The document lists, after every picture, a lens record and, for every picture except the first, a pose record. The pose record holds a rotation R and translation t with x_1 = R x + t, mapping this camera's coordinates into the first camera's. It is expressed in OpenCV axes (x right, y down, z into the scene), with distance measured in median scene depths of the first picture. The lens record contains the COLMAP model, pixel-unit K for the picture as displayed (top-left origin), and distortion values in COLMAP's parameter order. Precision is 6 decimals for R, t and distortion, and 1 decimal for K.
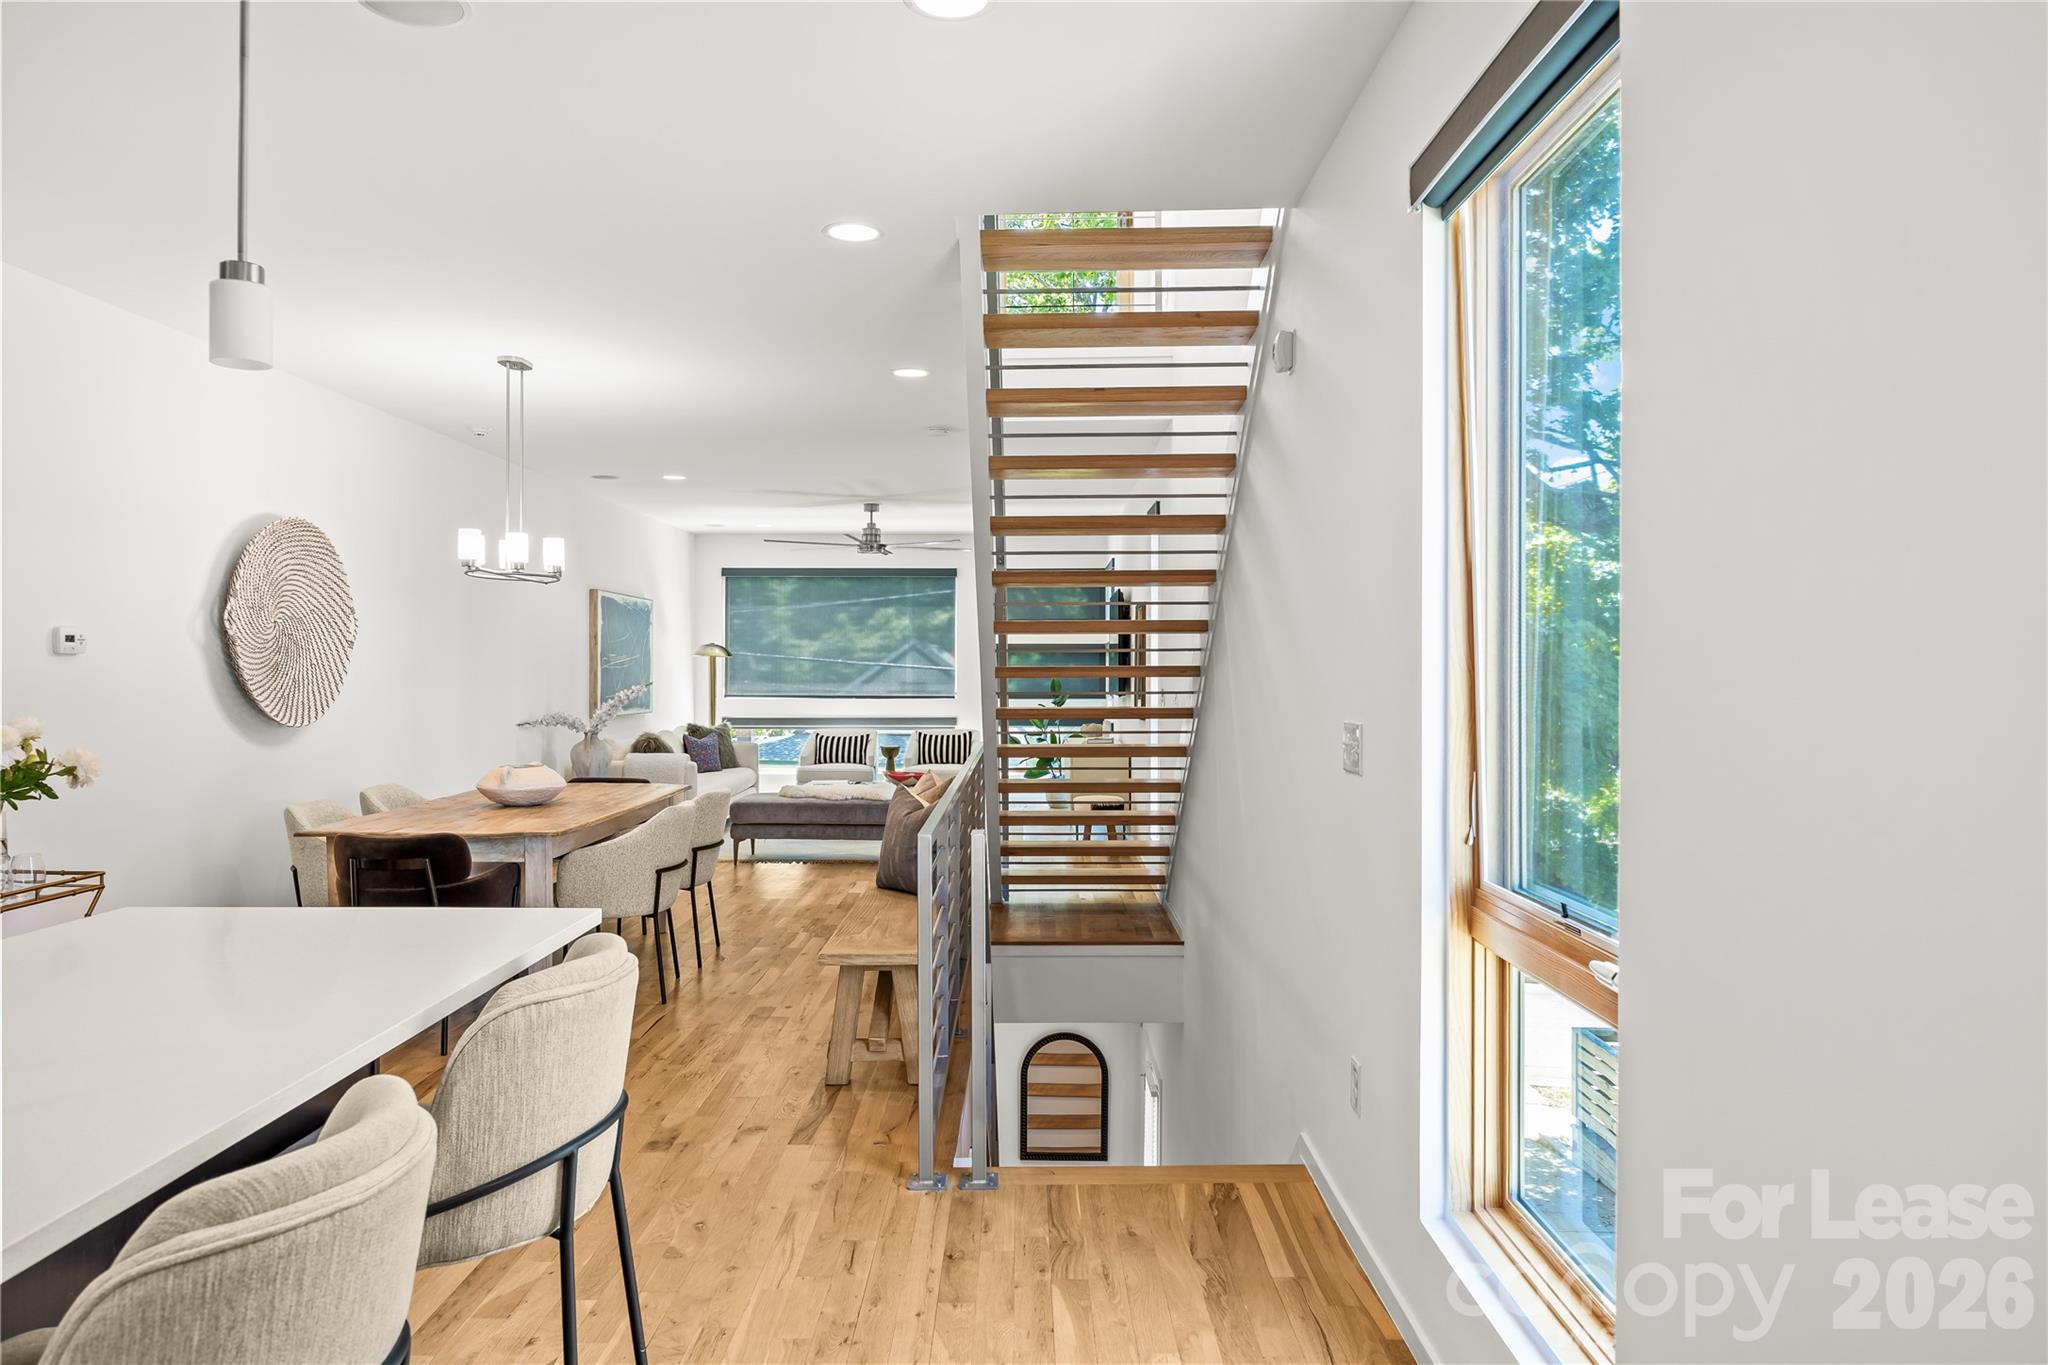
lens RADIAL K [[1319.5, 0, 1037.9], [0, 1319.5, 682.6], [0, 0, 1]] dist [-0.036293, -0.003489]
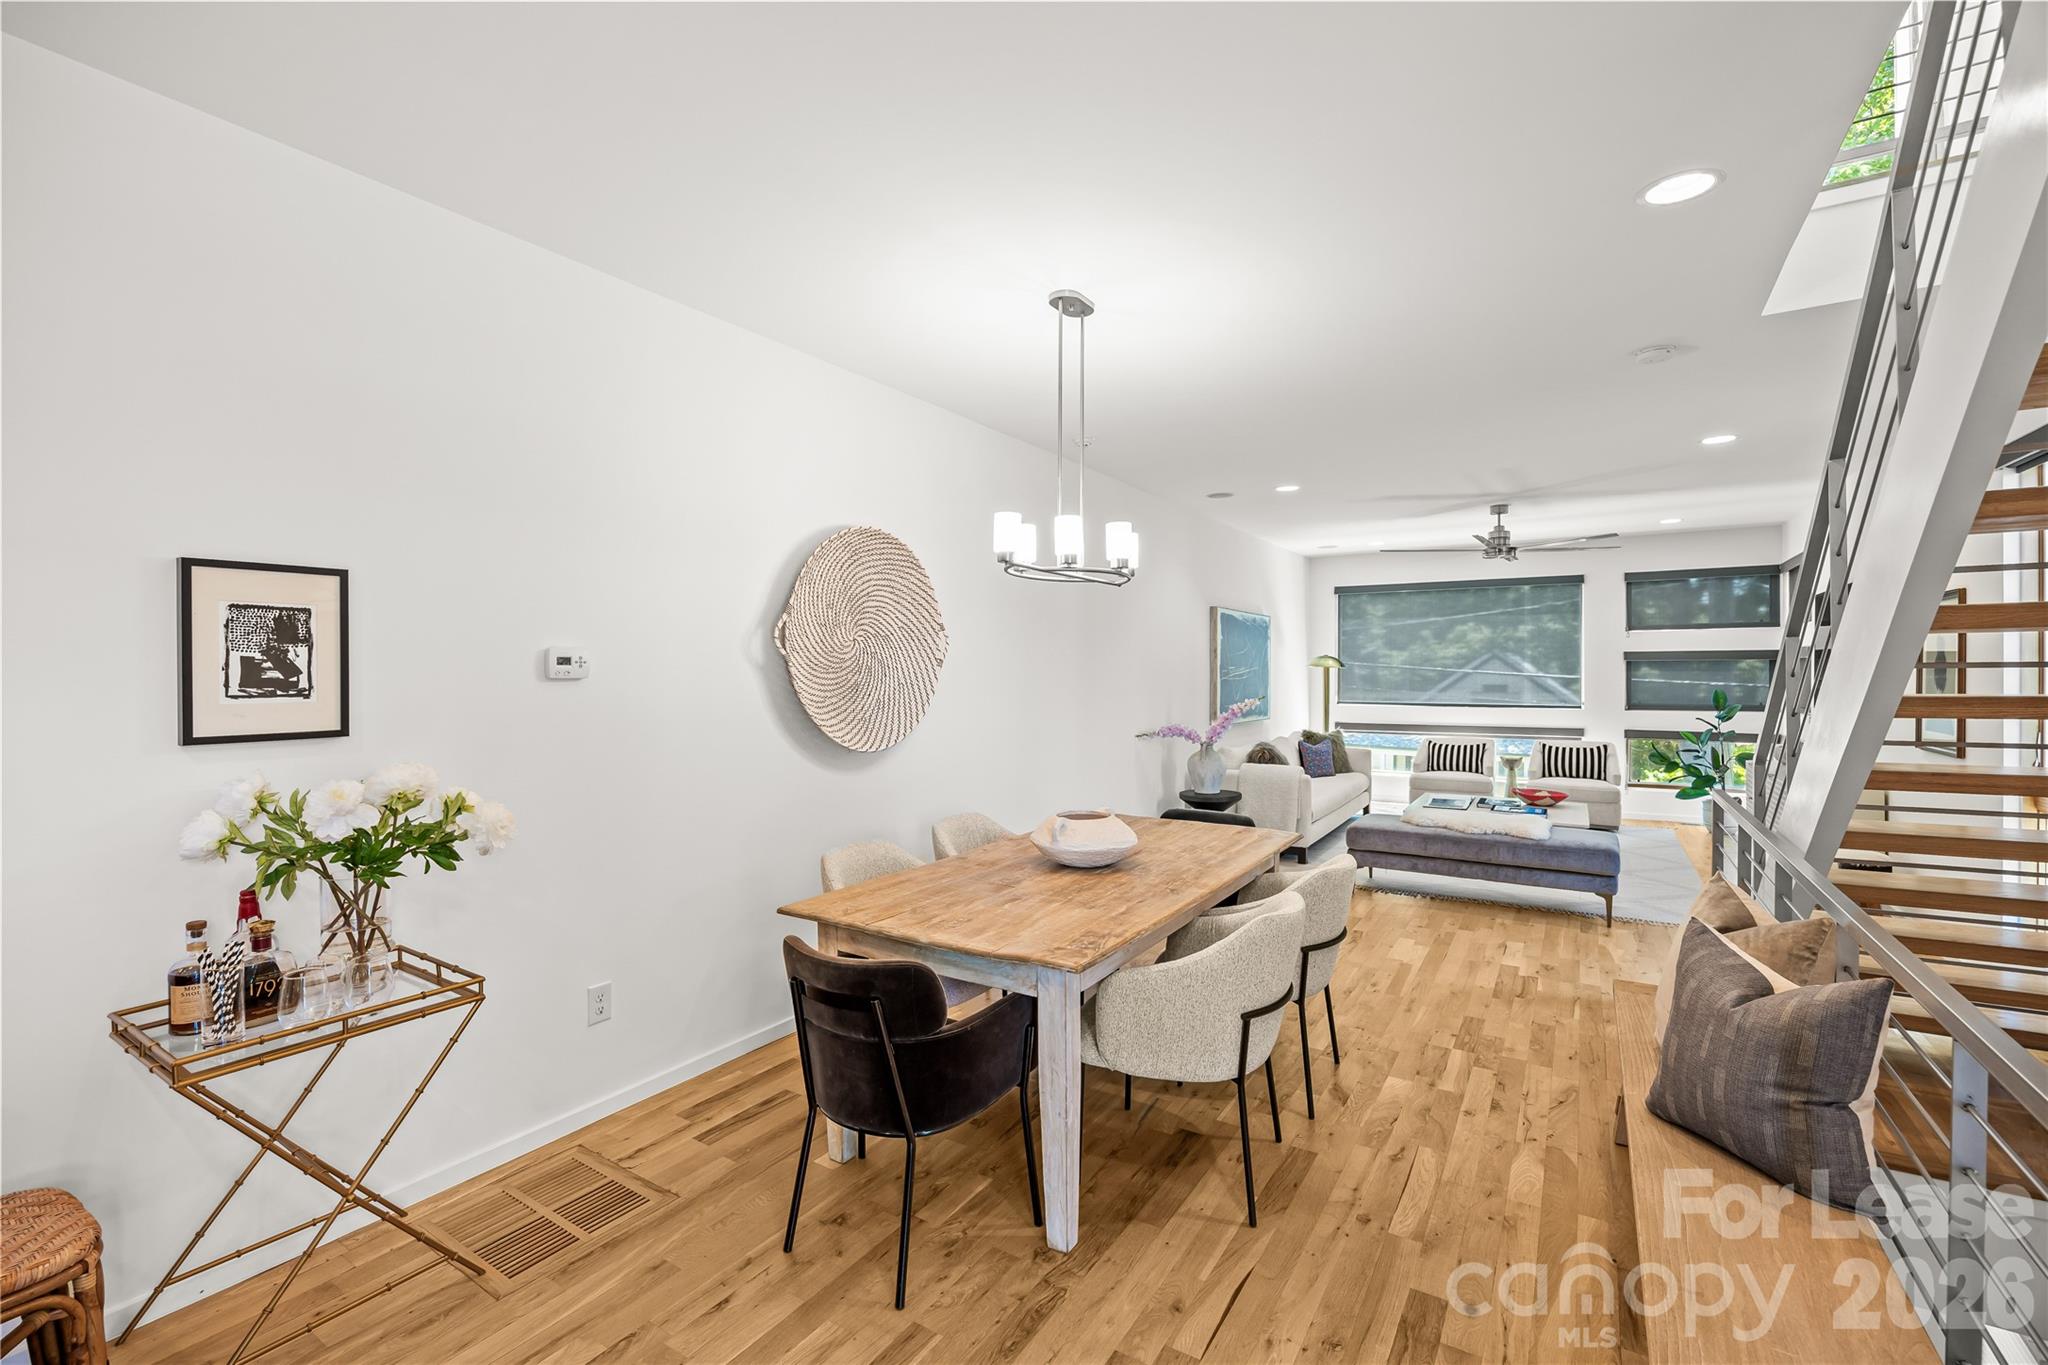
lens RADIAL K [[905.5, 0, 1029.0], [0, 905.5, 678.4], [0, 0, 1]] dist [-0.004836, -0.000602]
pose [[0.848716, -0.000452, -0.528849, -0.072888], [-0.001797, 0.999991, -0.003738, -0.009212], [0.528846, 0.004123, 0.848708, 0.285885]]
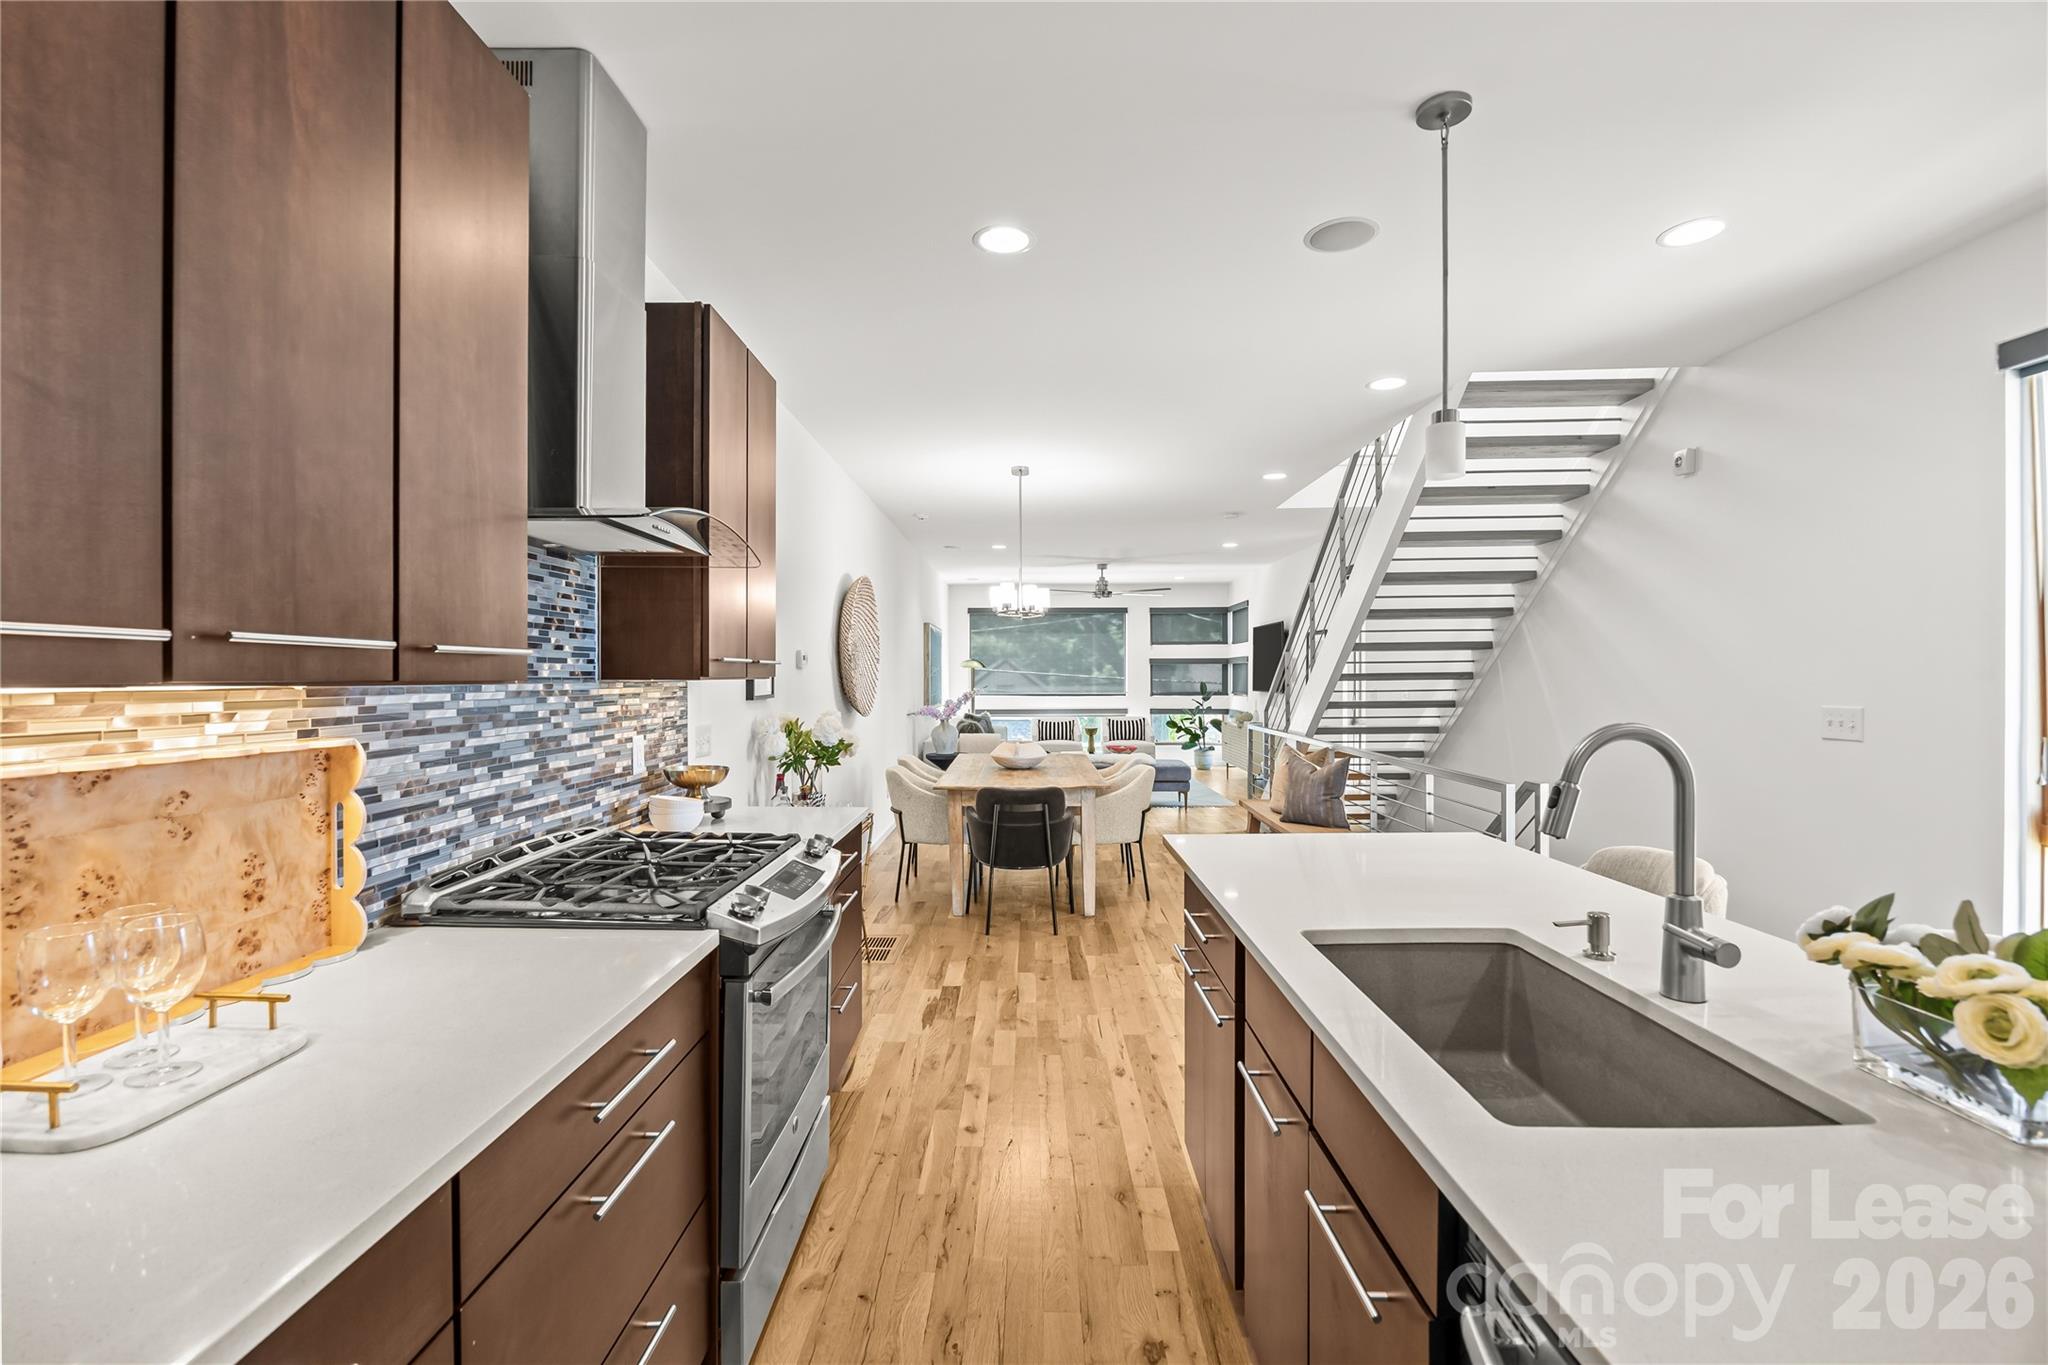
lens RADIAL K [[905.5, 0, 1026.5], [0, 905.5, 689.9], [0, 0, 1]] dist [-0.004836, -0.000602]
pose [[0.999965, -0.004143, -0.007227, -0.213988], [0.004181, 0.999978, 0.005240, -0.000433], [0.007205, -0.005270, 0.999960, -0.014957]]
